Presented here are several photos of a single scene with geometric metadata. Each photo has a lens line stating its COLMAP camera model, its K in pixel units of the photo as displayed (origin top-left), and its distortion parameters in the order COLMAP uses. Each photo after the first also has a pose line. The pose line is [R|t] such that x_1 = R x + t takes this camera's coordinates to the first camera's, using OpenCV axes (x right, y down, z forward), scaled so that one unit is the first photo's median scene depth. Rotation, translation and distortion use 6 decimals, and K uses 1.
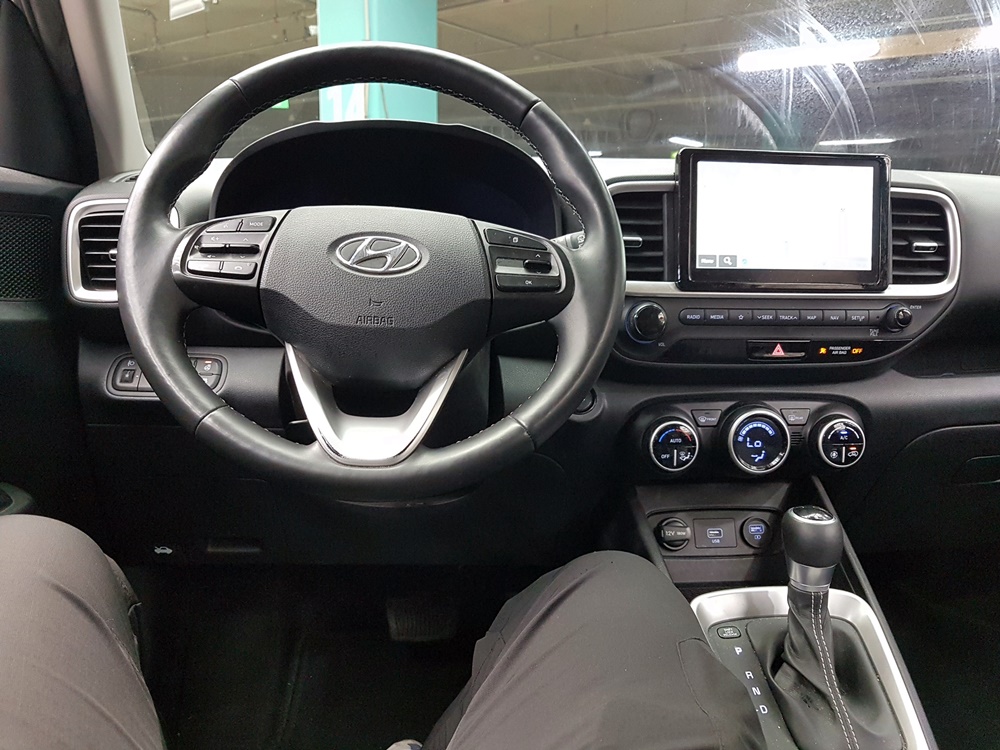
lens RADIAL K [[809.9, 0, 500.0], [0, 809.9, 375.0], [0, 0, 1]] dist [0.003122, -0.000633]
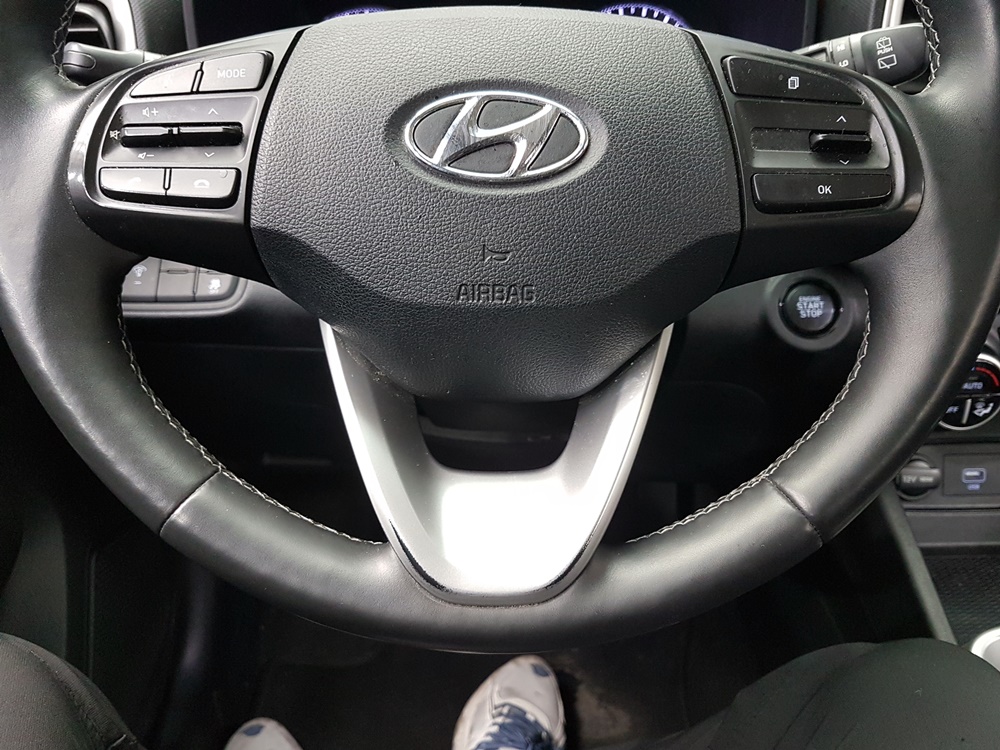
lens RADIAL K [[797.1, 0, 515.6], [0, 797.1, 419.3], [0, 0, 1]] dist [-0.026811, -0.000592]
pose [[0.994775, 0.009946, -0.101603, -0.070087], [0.026605, 0.935596, 0.352068, -0.118978], [0.098561, -0.352932, 0.930443, 0.402868]]
